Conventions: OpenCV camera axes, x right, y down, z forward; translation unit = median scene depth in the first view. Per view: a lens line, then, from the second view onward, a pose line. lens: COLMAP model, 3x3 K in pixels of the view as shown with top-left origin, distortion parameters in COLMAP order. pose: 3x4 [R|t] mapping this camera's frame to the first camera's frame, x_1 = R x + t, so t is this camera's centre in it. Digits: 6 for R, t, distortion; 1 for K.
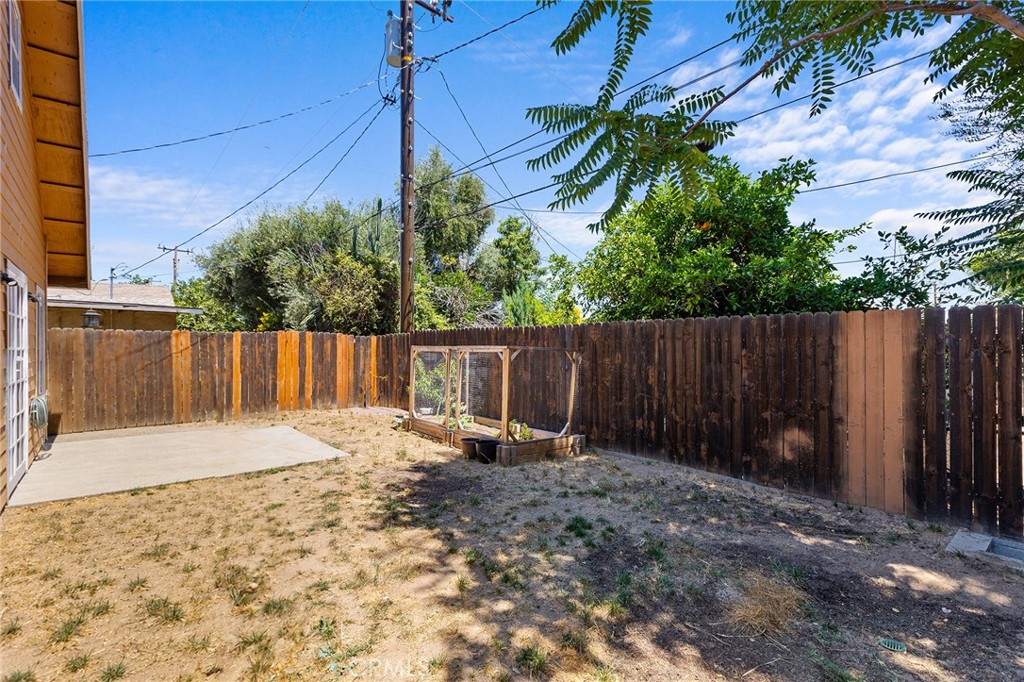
lens RADIAL K [[461.9, 0, 516.5], [0, 461.9, 338.1], [0, 0, 1]] dist [-0.004520, -0.000491]
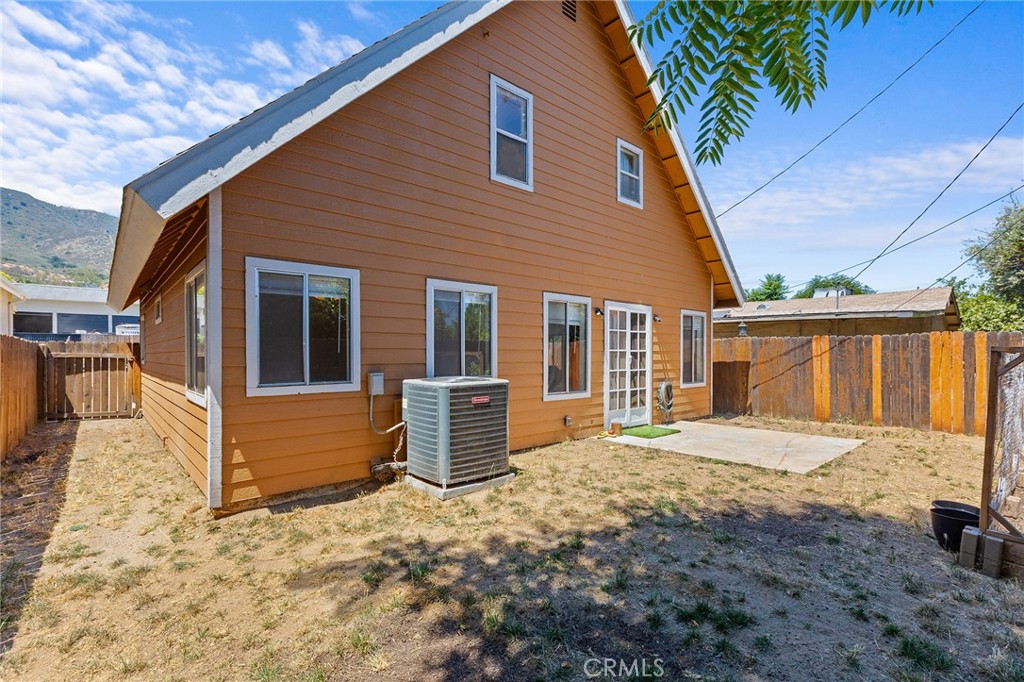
lens RADIAL K [[461.9, 0, 516.5], [0, 461.9, 338.1], [0, 0, 1]] dist [-0.004520, -0.000491]
pose [[0.006707, -0.029231, -0.999550, 0.779762], [0.012539, 0.999497, -0.029146, 0.026310], [0.999899, -0.012338, 0.007070, 0.700247]]
